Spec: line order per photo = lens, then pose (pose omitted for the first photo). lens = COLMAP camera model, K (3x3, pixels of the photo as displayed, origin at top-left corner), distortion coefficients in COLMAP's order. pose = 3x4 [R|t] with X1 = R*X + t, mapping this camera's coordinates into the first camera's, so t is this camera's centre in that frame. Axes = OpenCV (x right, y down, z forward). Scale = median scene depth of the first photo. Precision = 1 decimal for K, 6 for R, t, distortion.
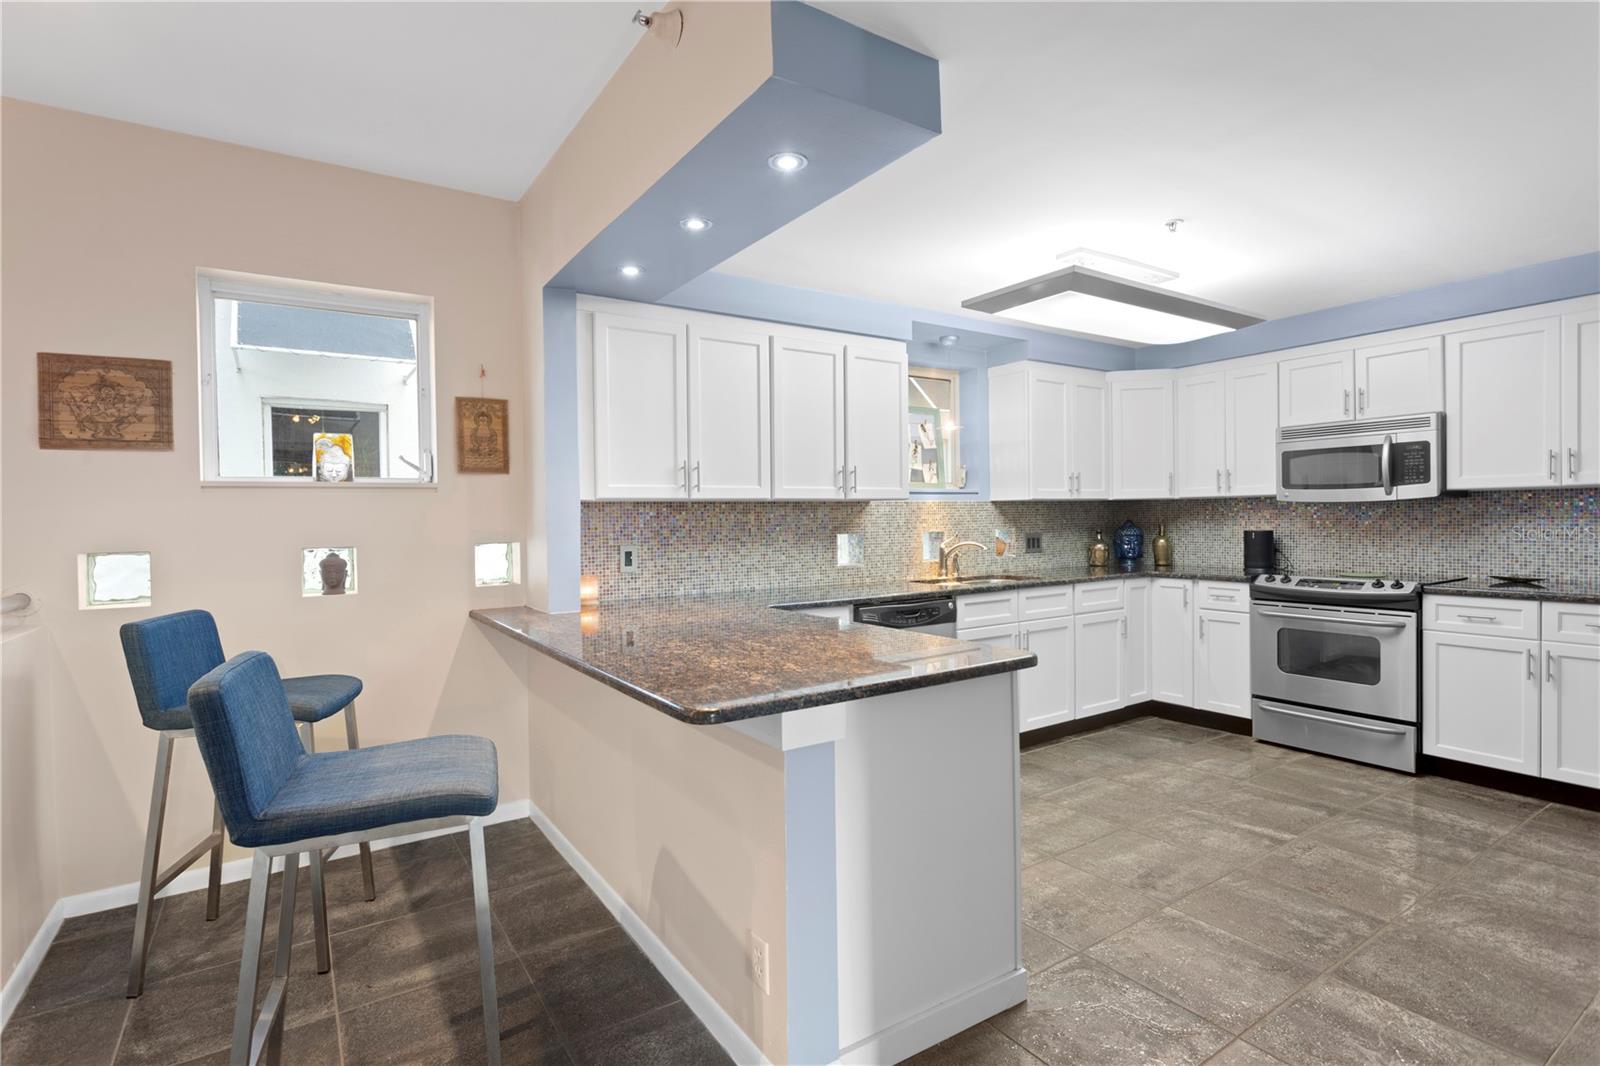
lens RADIAL K [[783.9, 0, 803.8], [0, 783.9, 529.2], [0, 0, 1]] dist [-0.006242, 0.003107]
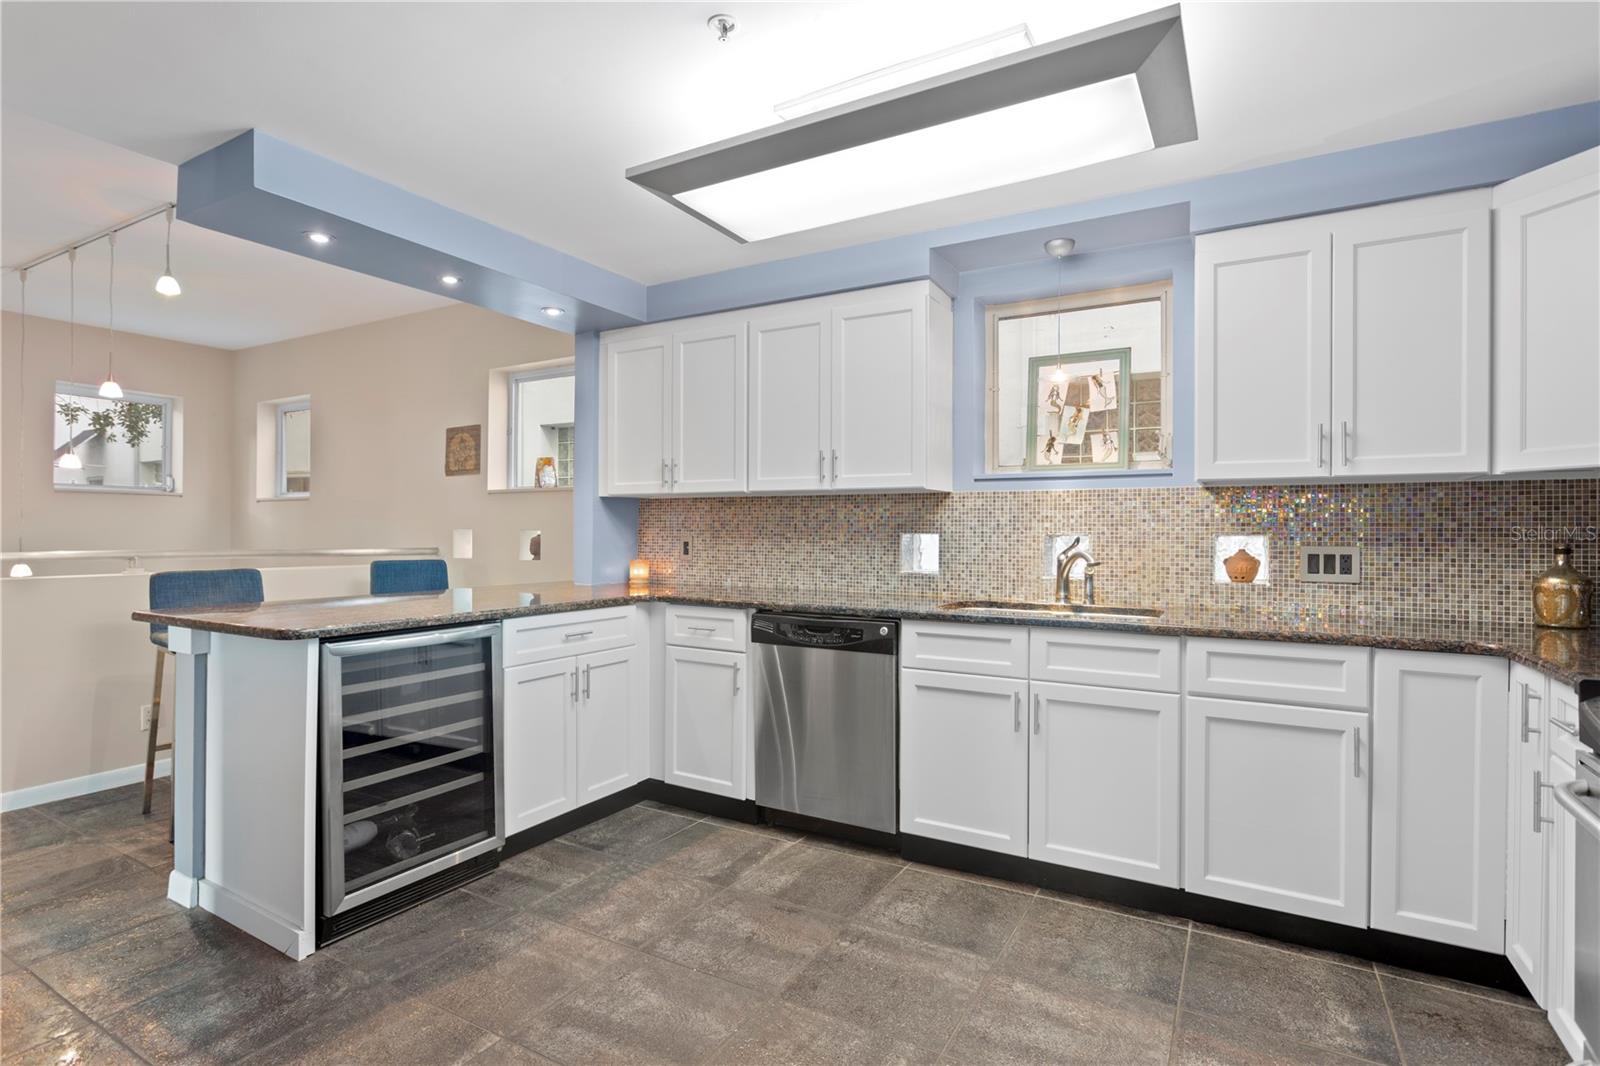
lens RADIAL K [[783.9, 0, 804.2], [0, 783.9, 531.6], [0, 0, 1]] dist [-0.006242, 0.003107]
pose [[0.447639, 0.018026, -0.894033, 0.731348], [-0.024572, 0.999667, 0.007853, 0.000560], [0.893877, 0.018453, 0.447933, 0.546811]]
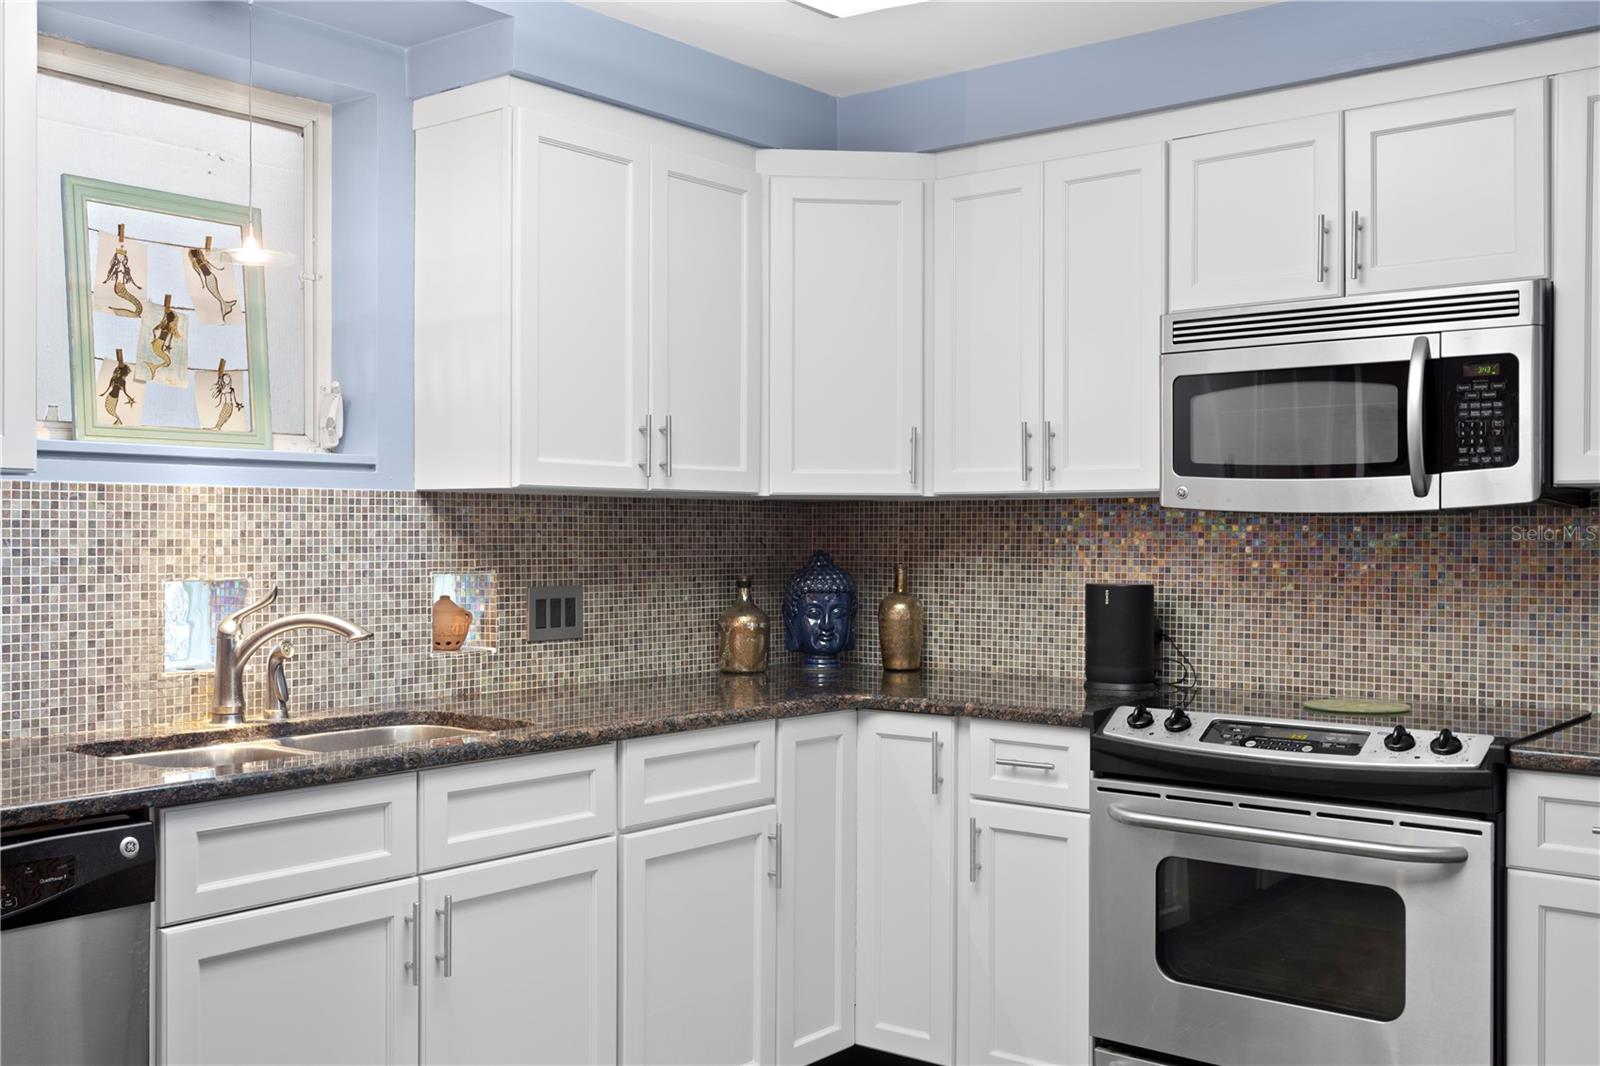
lens RADIAL K [[1580.4, 0, 796.6], [0, 1580.4, 537.6], [0, 0, 1]] dist [0.013870, 0.000000]
pose [[0.954747, 0.016346, 0.296970, 0.223115], [-0.012034, 0.999794, -0.016345, -0.007358], [-0.297176, 0.012031, 0.954747, 0.343074]]
